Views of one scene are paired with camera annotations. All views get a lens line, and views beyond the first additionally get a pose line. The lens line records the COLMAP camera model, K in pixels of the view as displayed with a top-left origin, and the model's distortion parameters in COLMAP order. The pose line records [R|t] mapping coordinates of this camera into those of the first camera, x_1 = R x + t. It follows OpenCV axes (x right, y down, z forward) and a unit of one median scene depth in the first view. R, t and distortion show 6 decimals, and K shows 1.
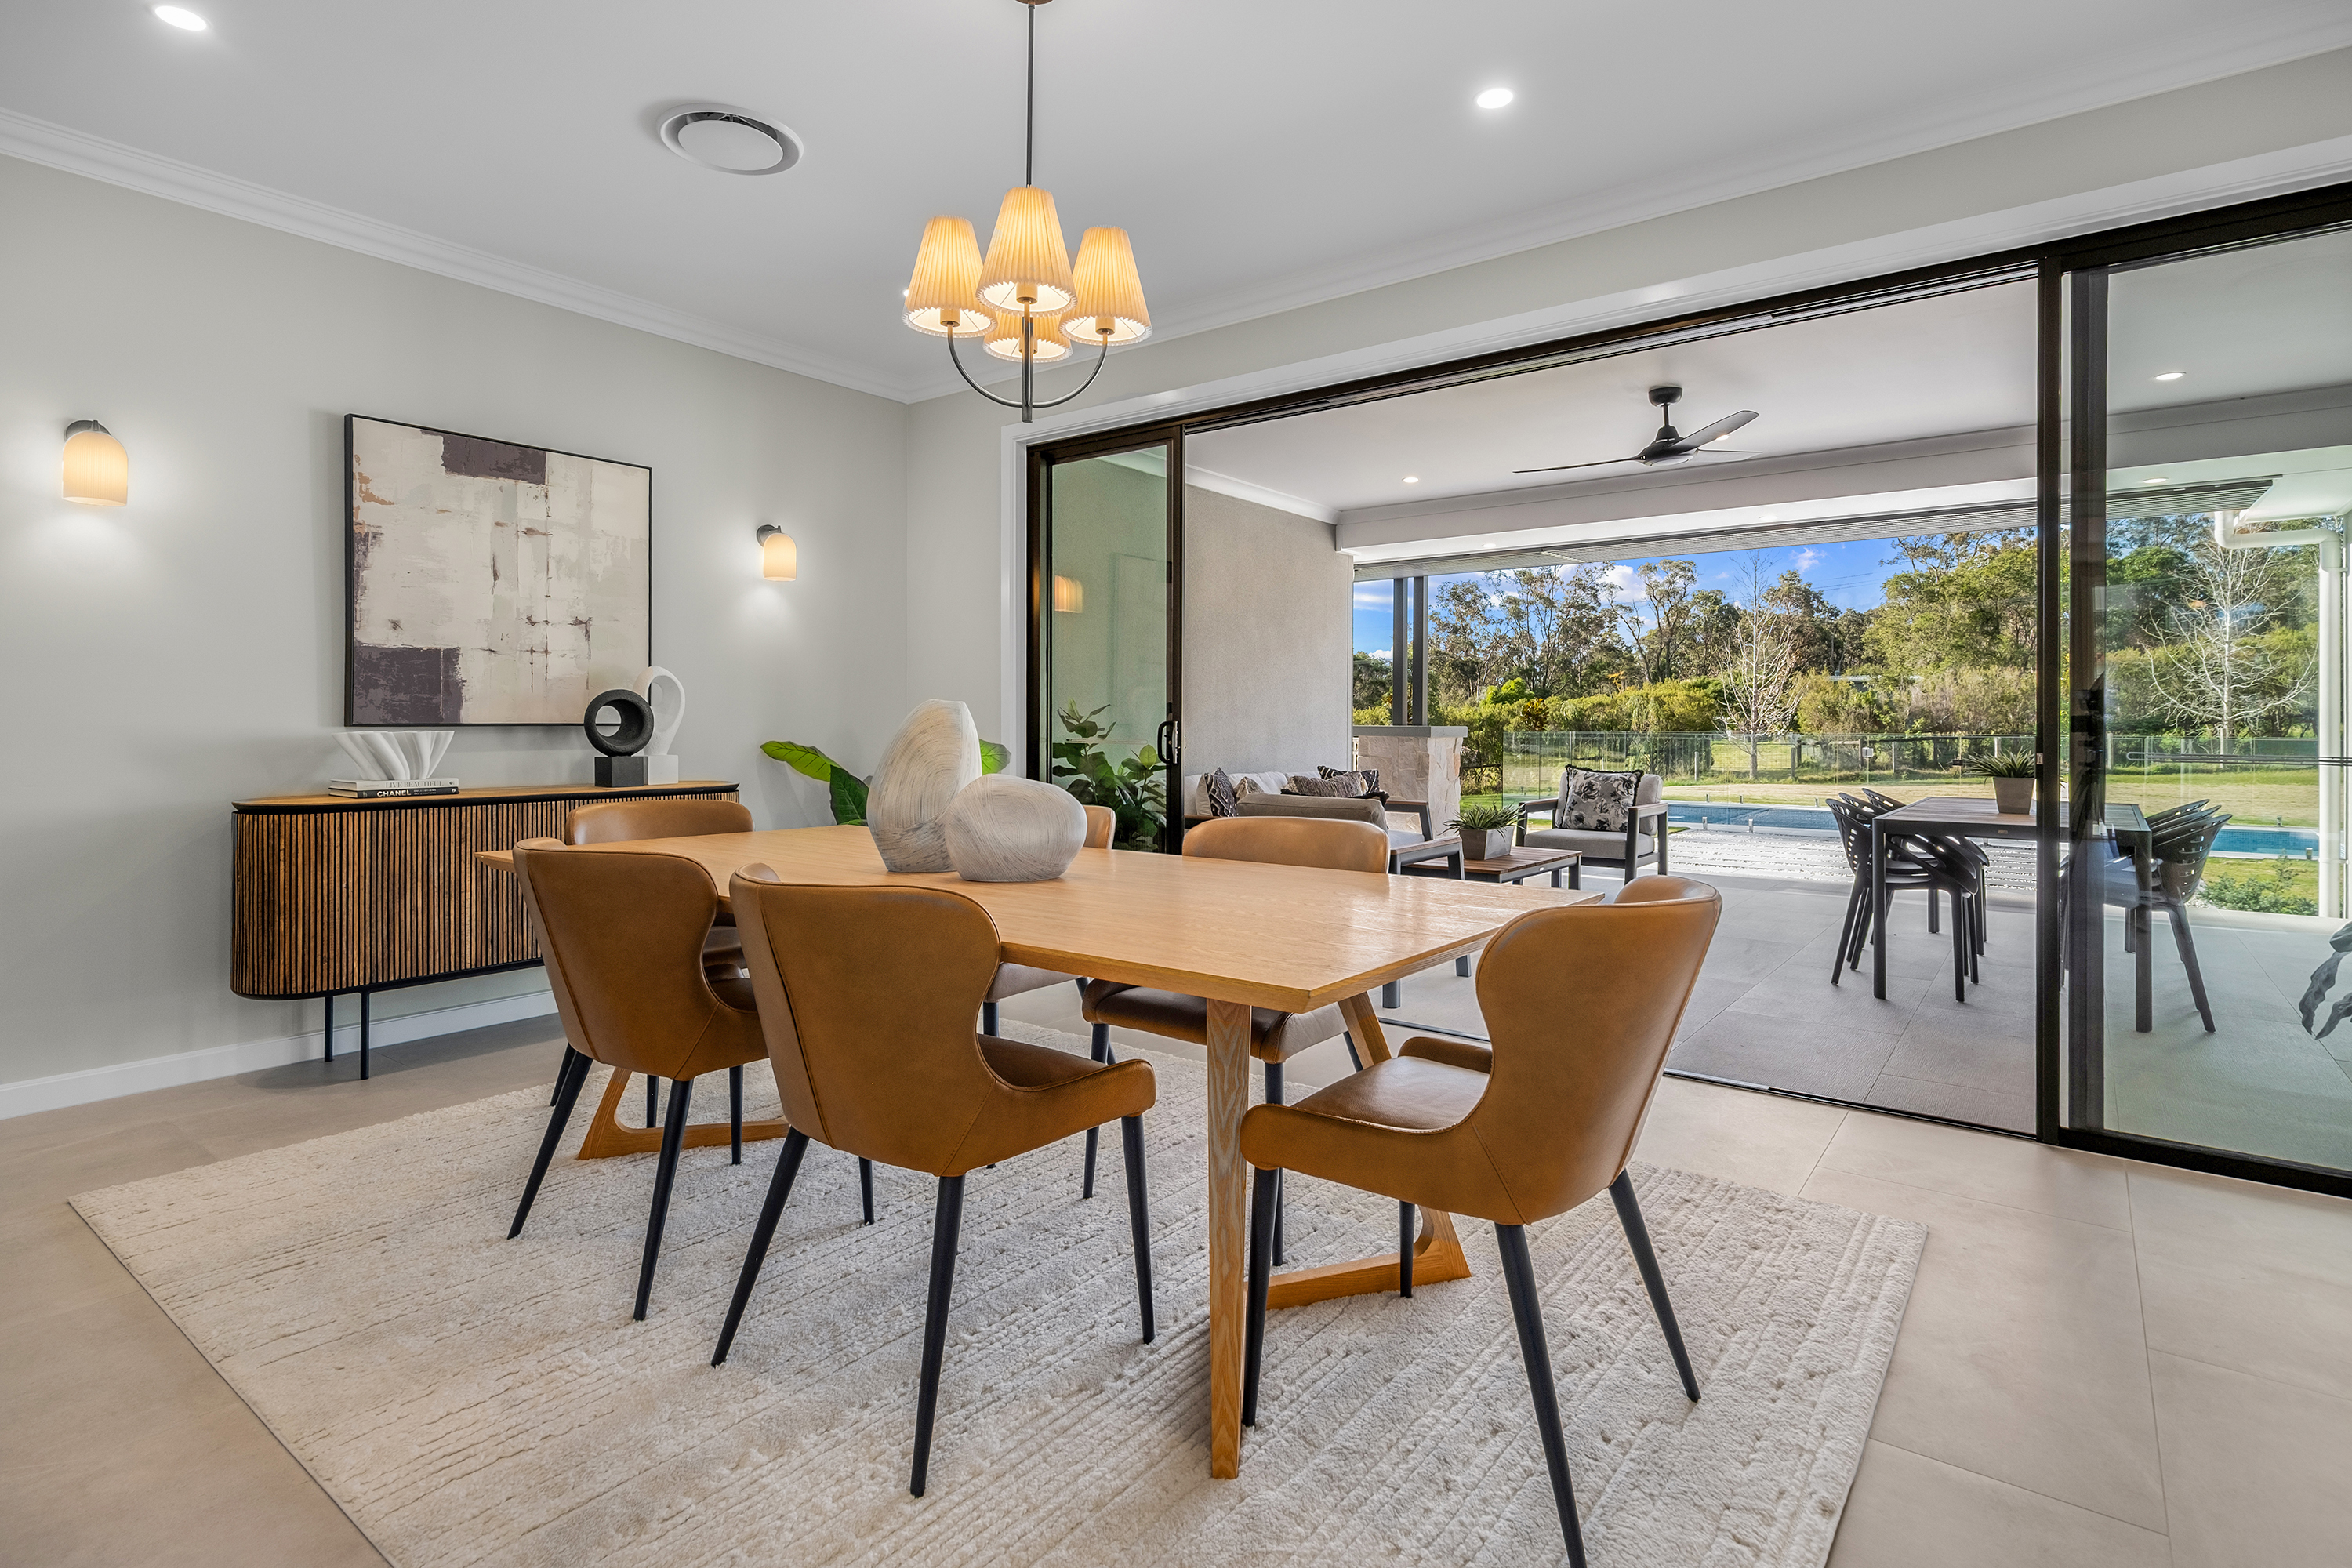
lens RADIAL K [[1177.6, 0, 1175.4], [0, 1177.6, 733.1], [0, 0, 1]] dist [0.000694, -0.000408]
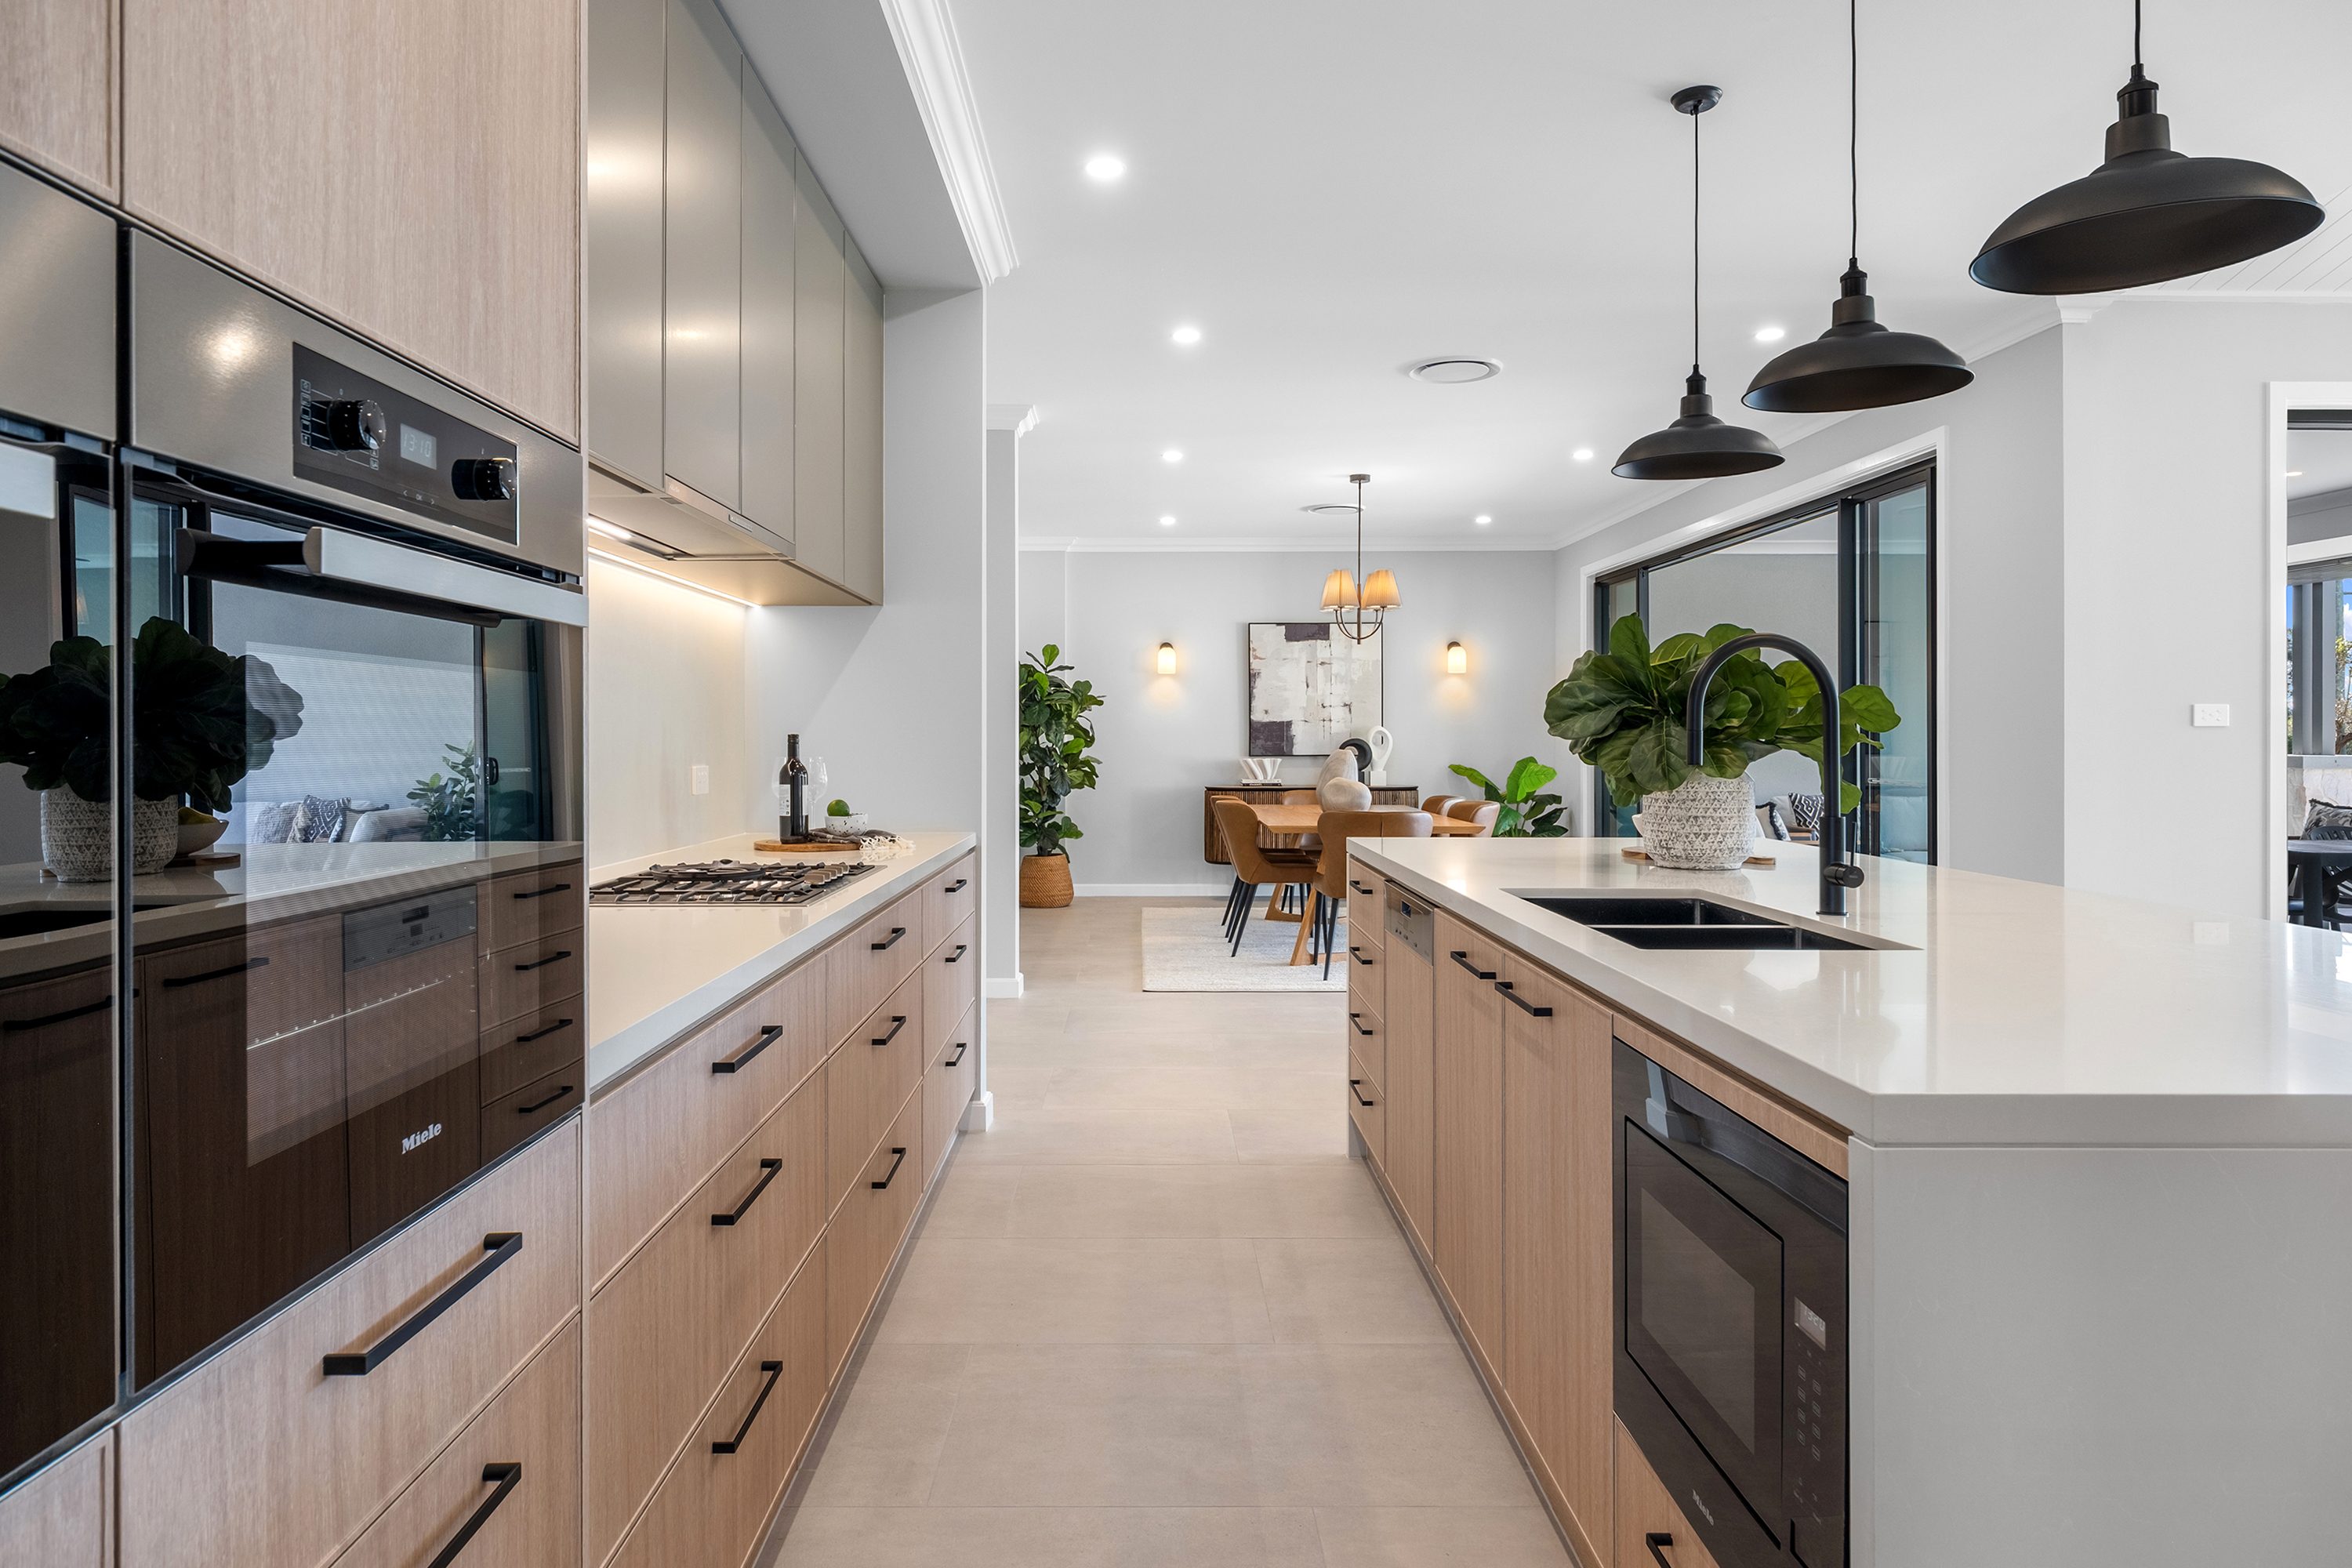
lens RADIAL K [[1445.0, 0, 1169.9], [0, 1445.0, 773.7], [0, 0, 1]] dist [-0.006613, -0.000714]
pose [[0.643079, 0.009508, -0.765741, 1.316828], [-0.002935, 0.999946, 0.009951, 0.000306], [0.765794, -0.004152, 0.643072, -0.909623]]
